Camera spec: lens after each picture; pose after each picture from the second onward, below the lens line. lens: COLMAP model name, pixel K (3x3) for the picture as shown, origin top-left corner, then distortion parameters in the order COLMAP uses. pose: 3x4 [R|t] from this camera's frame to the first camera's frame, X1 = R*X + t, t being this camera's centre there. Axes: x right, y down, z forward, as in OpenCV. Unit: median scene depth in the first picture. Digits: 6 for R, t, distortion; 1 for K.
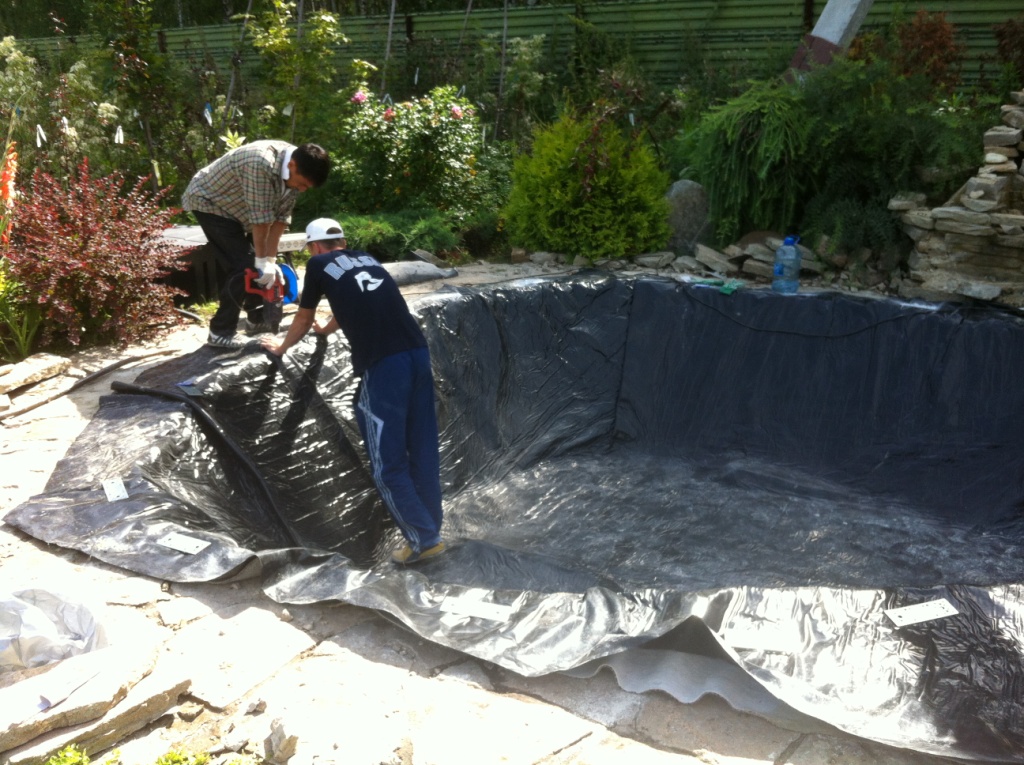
lens RADIAL K [[876.8, 0, 515.3], [0, 876.8, 407.6], [0, 0, 1]] dist [0.053069, -0.193928]
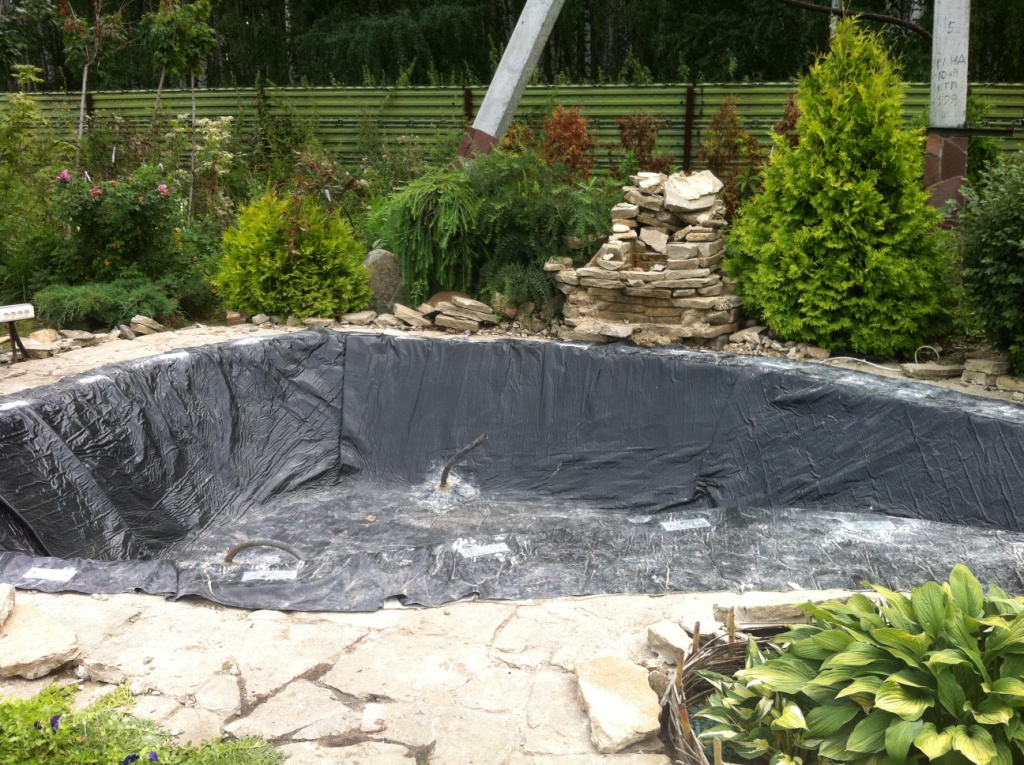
lens RADIAL K [[876.8, 0, 515.3], [0, 876.8, 407.6], [0, 0, 1]] dist [0.053069, -0.193928]
pose [[0.938880, -0.069671, 0.337120, -0.045765], [0.095274, 0.993642, -0.059988, 0.036862], [-0.330797, 0.088440, 0.939549, -0.135034]]
